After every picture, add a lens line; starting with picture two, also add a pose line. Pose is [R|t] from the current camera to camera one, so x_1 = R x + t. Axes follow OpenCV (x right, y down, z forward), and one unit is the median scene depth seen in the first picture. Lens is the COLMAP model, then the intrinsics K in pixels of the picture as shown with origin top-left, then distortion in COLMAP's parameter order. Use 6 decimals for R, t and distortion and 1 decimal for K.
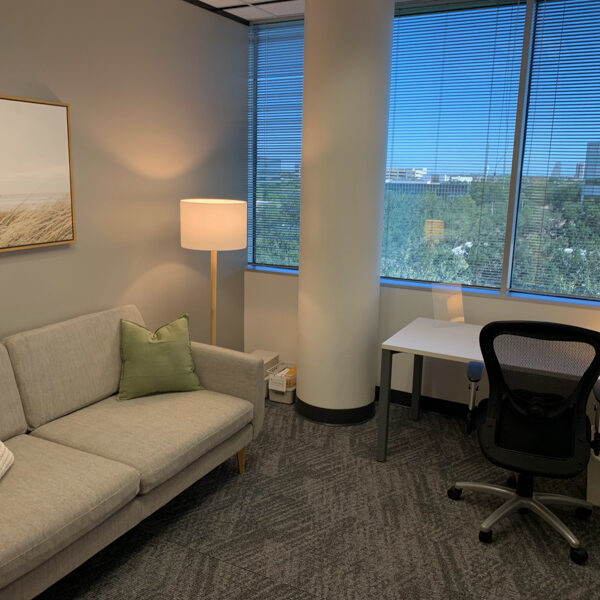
lens RADIAL K [[627.2, 0, 300.0], [0, 627.2, 300.0], [0, 0, 1]] dist [0.011333, 0.005024]
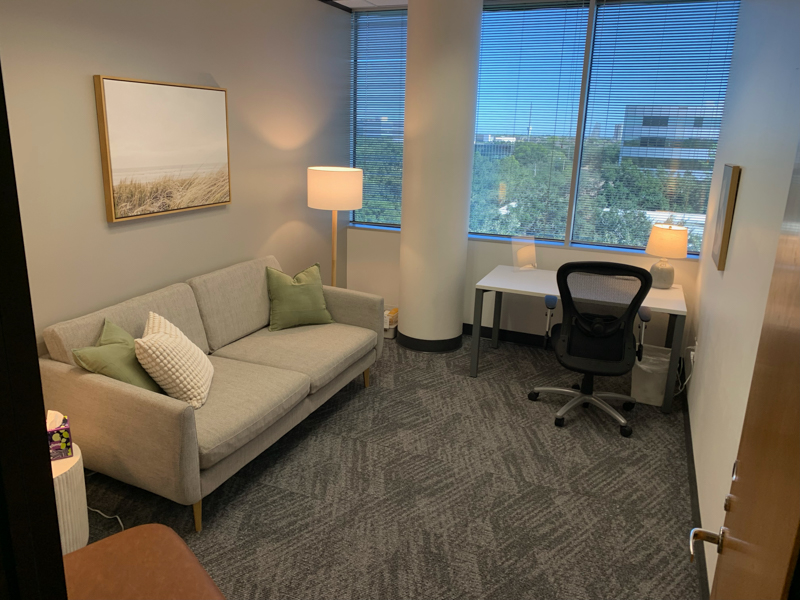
lens RADIAL K [[615.5, 0, 400.0], [0, 615.5, 300.0], [0, 0, 1]] dist [0.050339, -0.005230]
pose [[0.996474, -0.012720, 0.082934, -0.133133], [0.007277, 0.997819, 0.065609, 0.019369], [-0.083587, -0.064774, 0.994393, -0.243192]]
